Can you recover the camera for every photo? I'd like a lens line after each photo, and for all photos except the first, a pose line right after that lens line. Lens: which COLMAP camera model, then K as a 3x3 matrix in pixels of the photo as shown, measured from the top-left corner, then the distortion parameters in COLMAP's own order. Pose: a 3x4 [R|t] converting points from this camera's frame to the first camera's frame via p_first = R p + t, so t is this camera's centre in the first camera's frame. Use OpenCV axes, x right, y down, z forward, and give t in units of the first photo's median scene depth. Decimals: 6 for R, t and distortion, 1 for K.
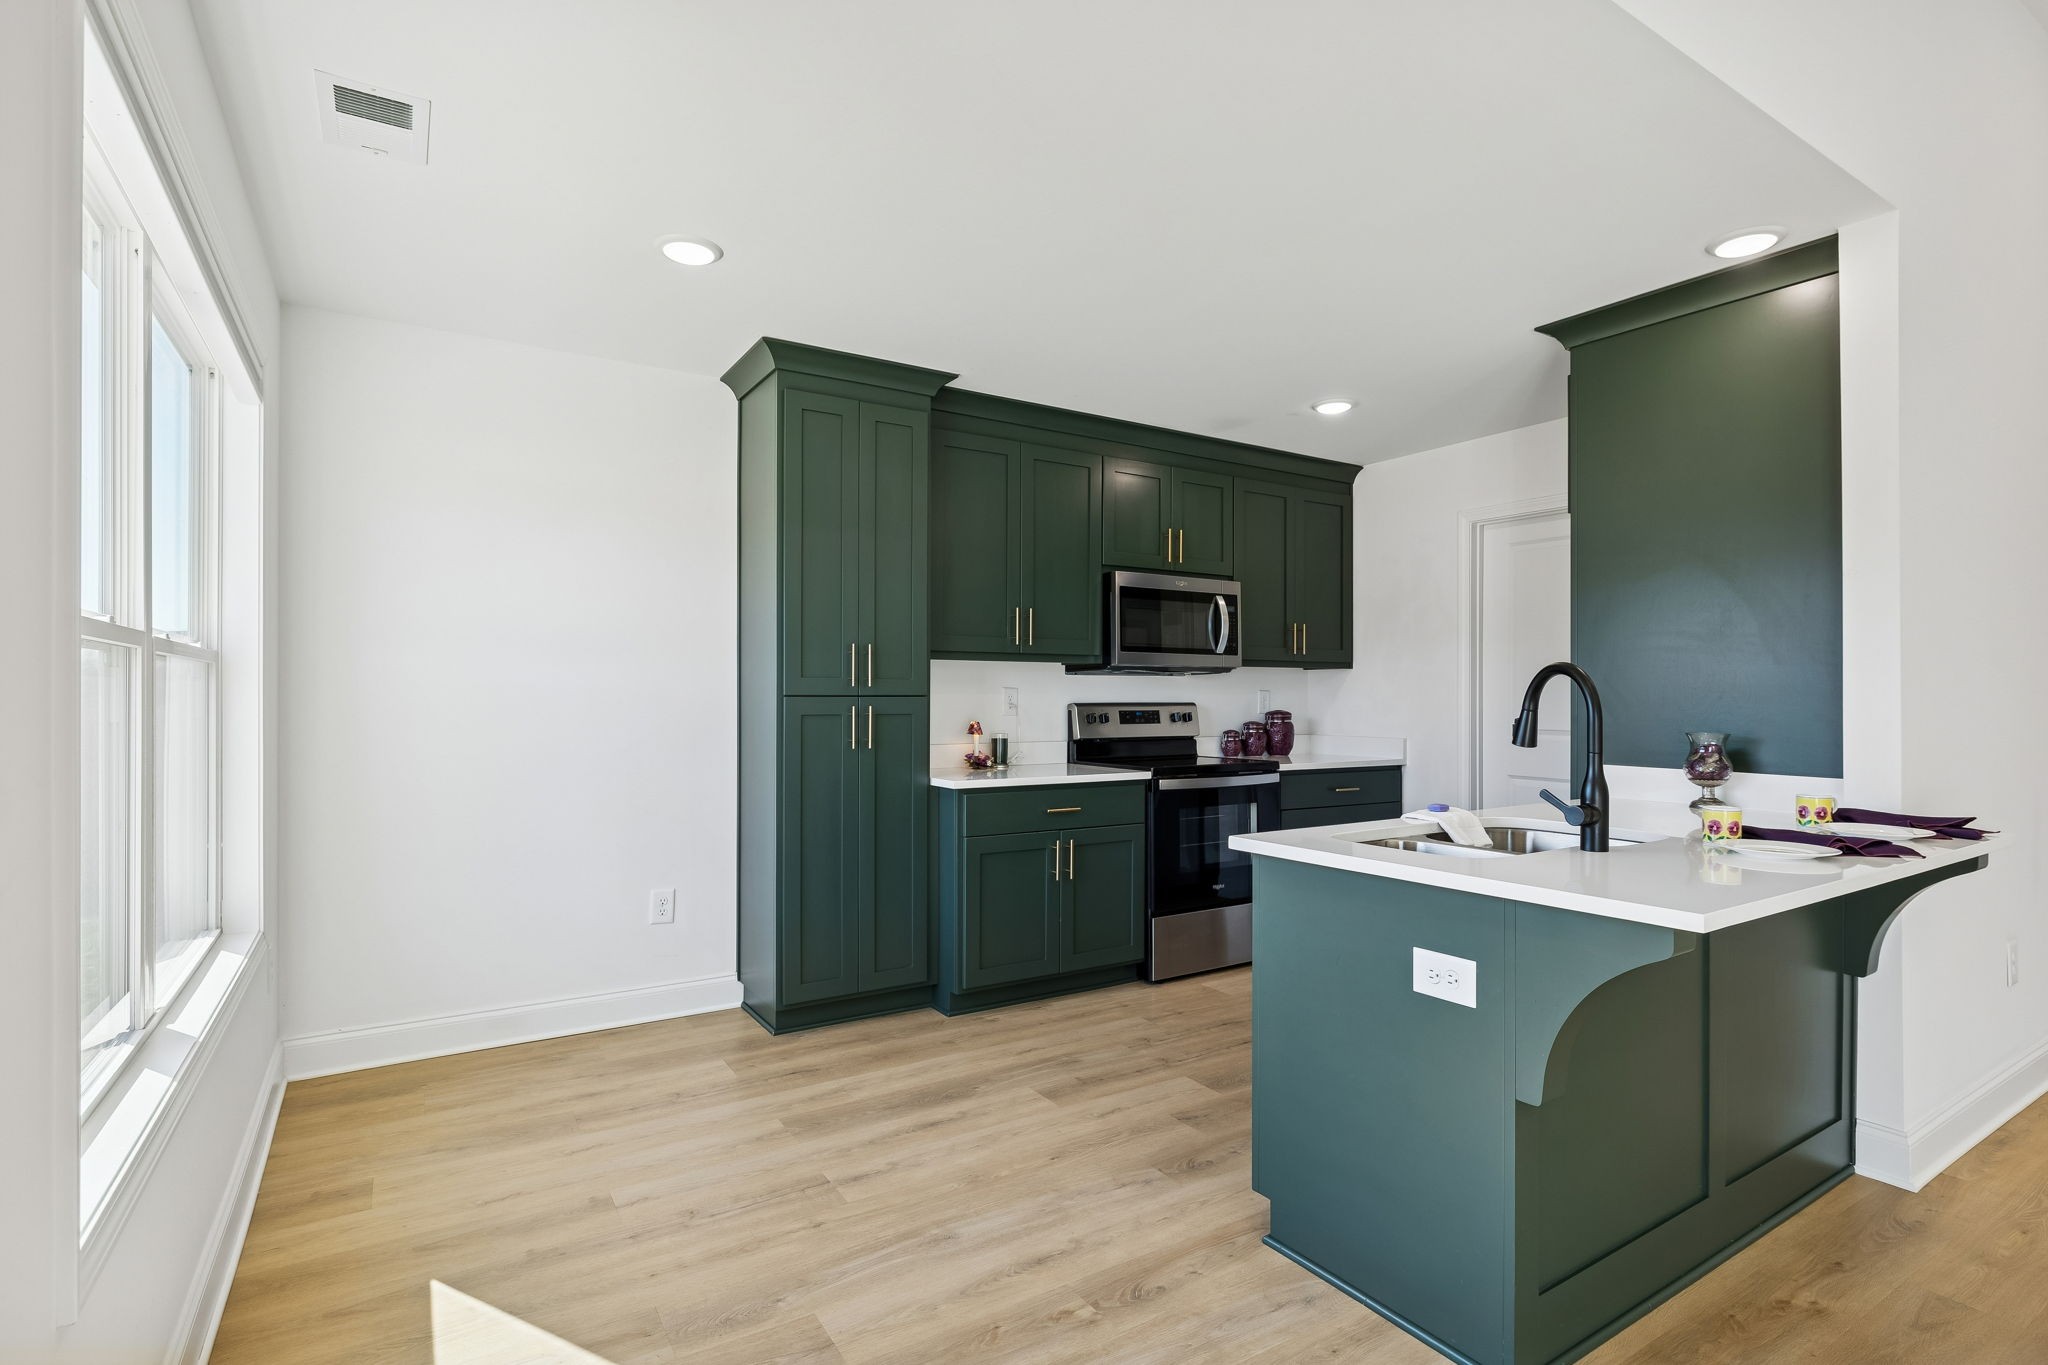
lens RADIAL K [[989.0, 0, 1024.0], [0, 989.0, 682.5], [0, 0, 1]] dist [-0.000403, 0.000007]
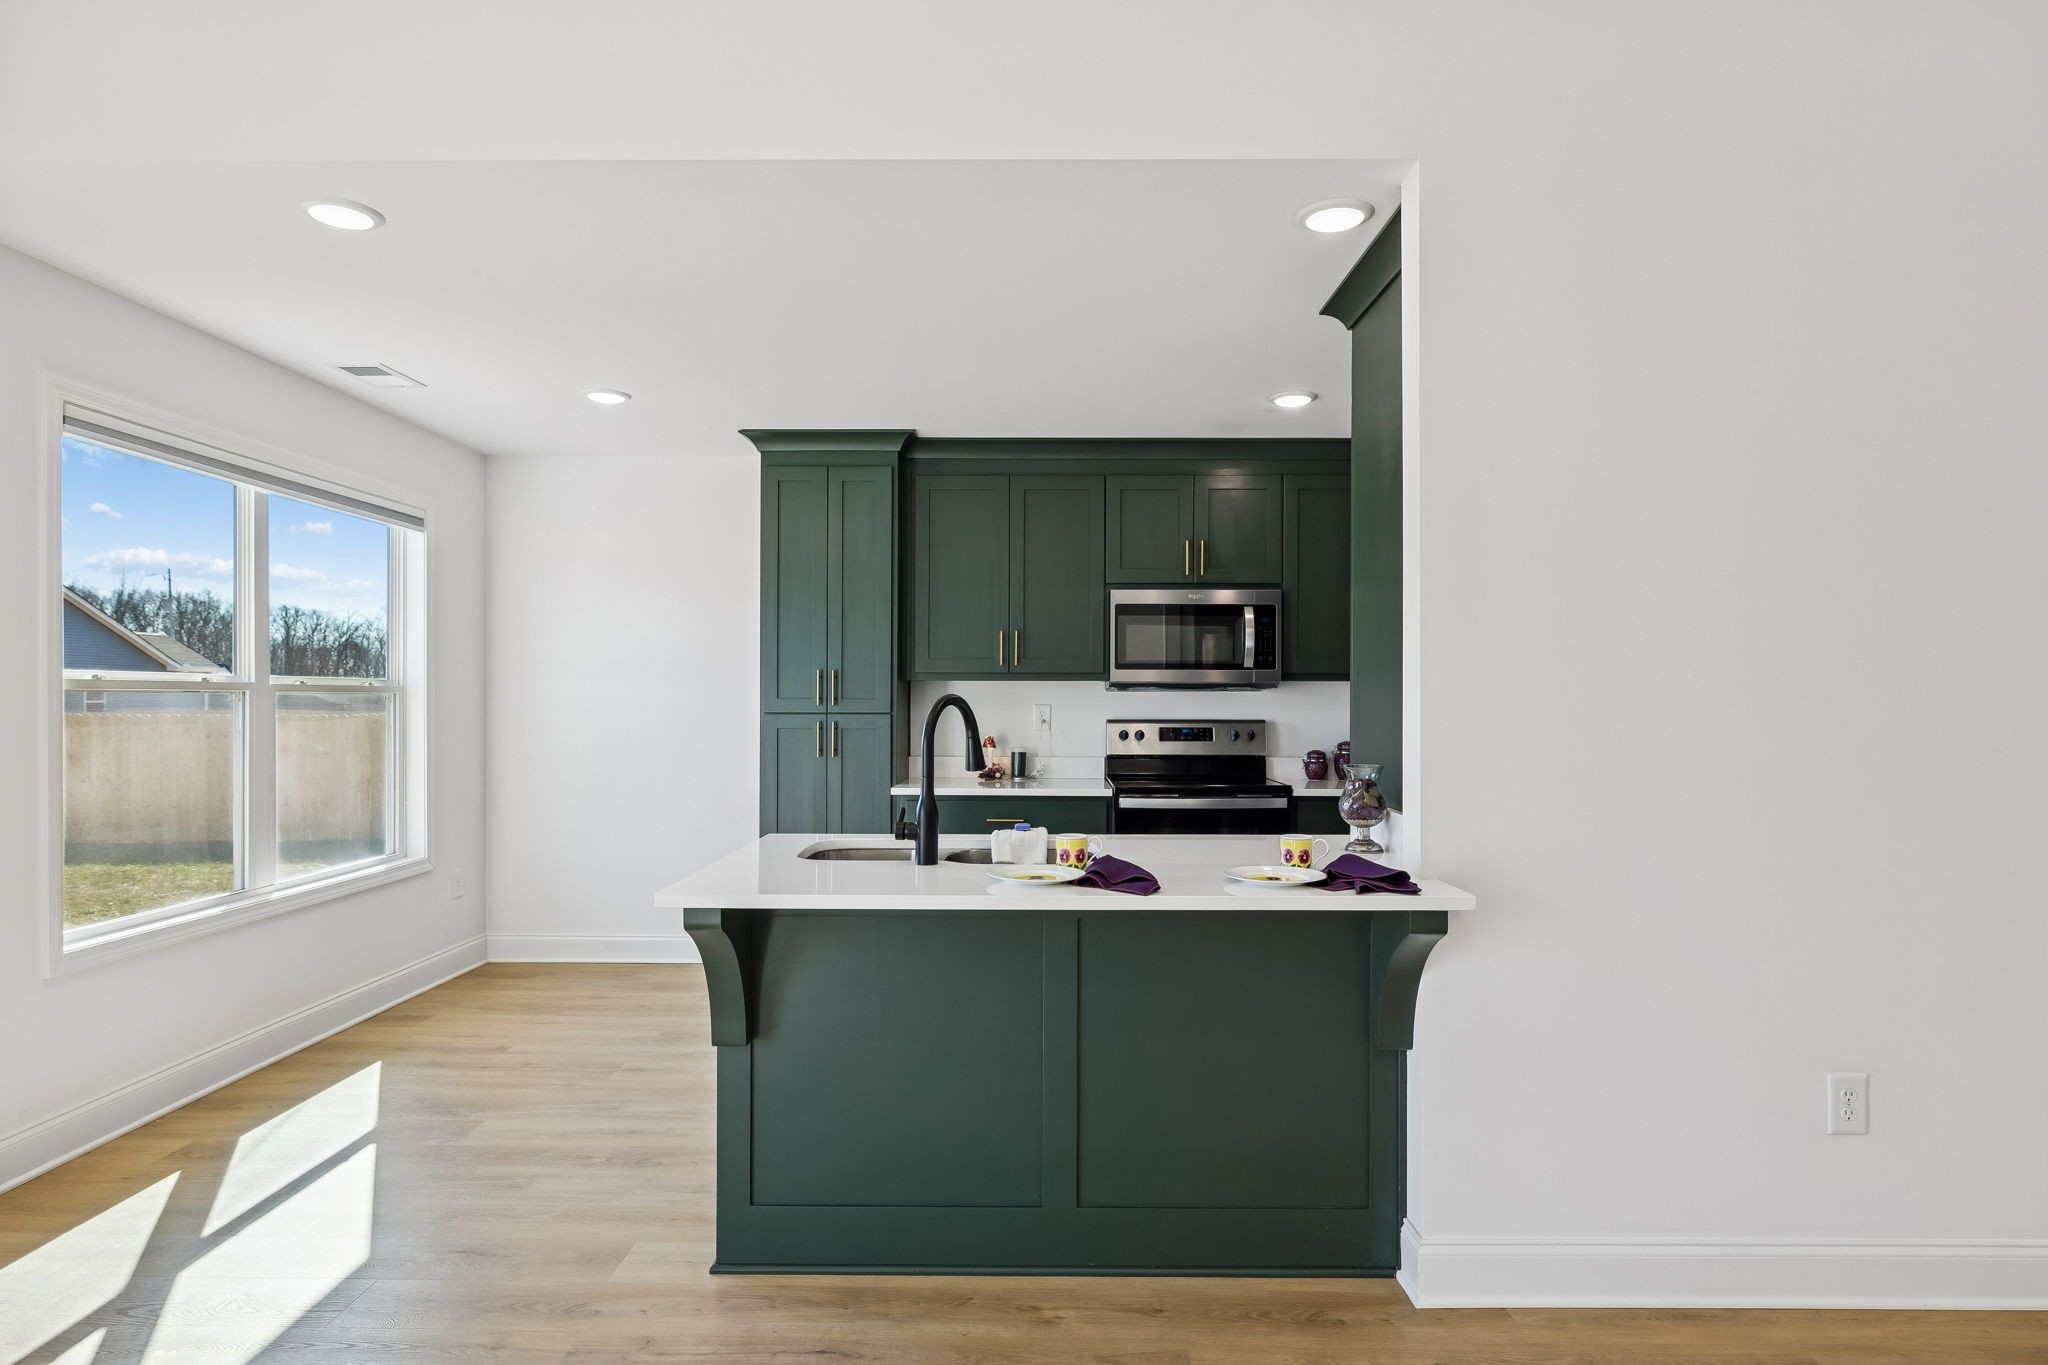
lens RADIAL K [[1114.9, 0, 1024.0], [0, 1114.9, 682.5], [0, 0, 1]] dist [0.002688, 0.000603]
pose [[0.836045, -0.007420, -0.548611, 0.788095], [0.006955, 0.999972, -0.002925, -0.018205], [0.548617, -0.001371, 0.836073, 0.003536]]
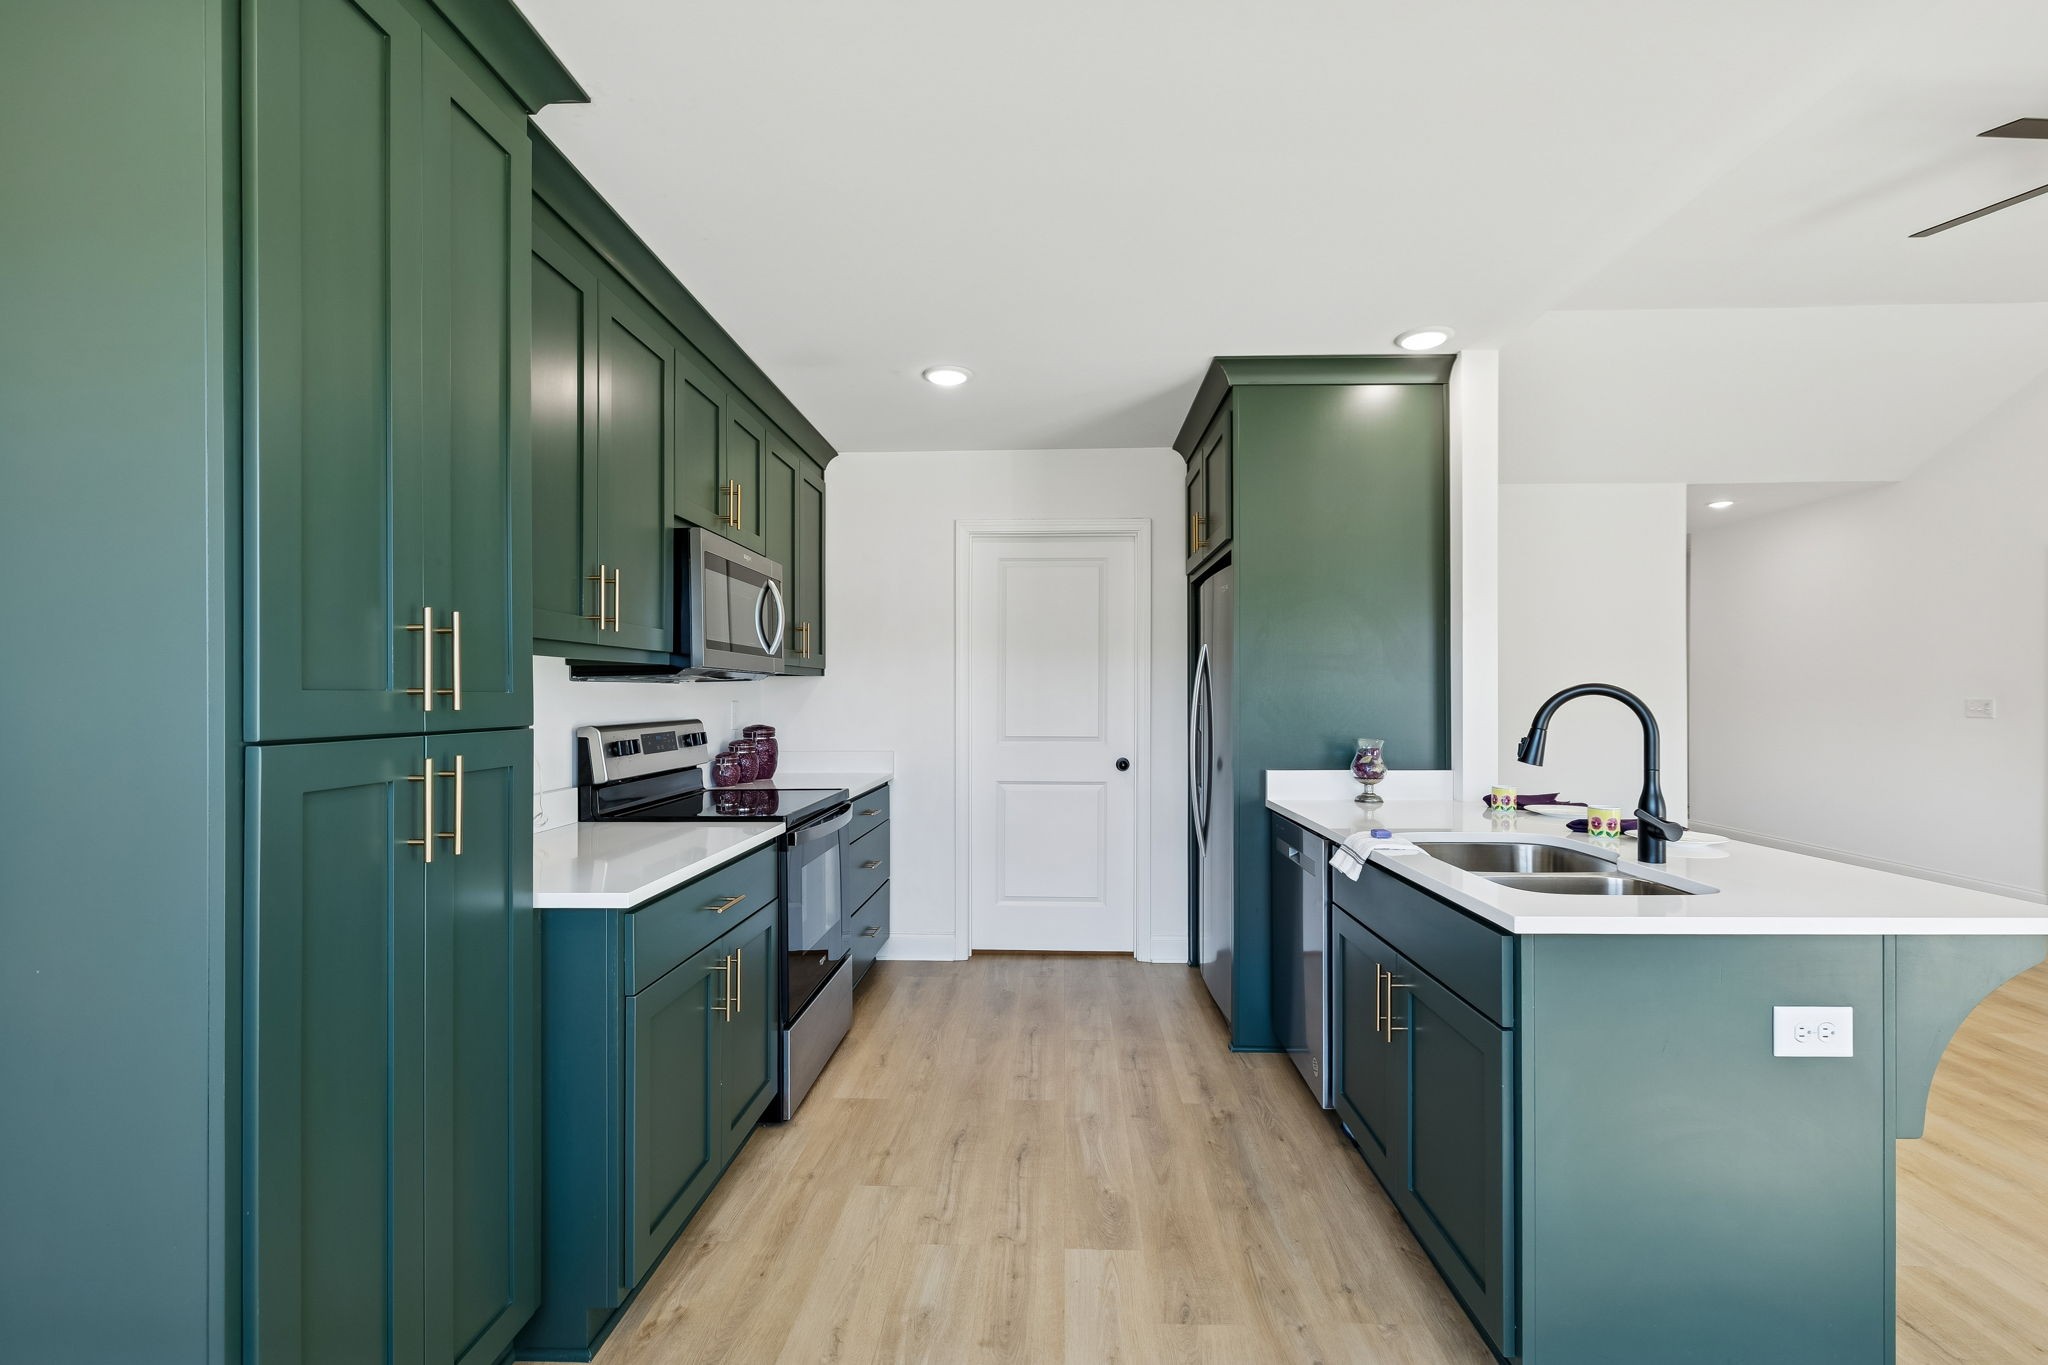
lens RADIAL K [[883.9, 0, 1035.6], [0, 883.9, 696.2], [0, 0, 1]] dist [0.001449, 0.000152]
pose [[0.562852, -0.003327, 0.826551, -0.334516], [-0.006967, 0.999937, 0.008769, -0.006397], [-0.826529, -0.010694, 0.562793, 0.587273]]
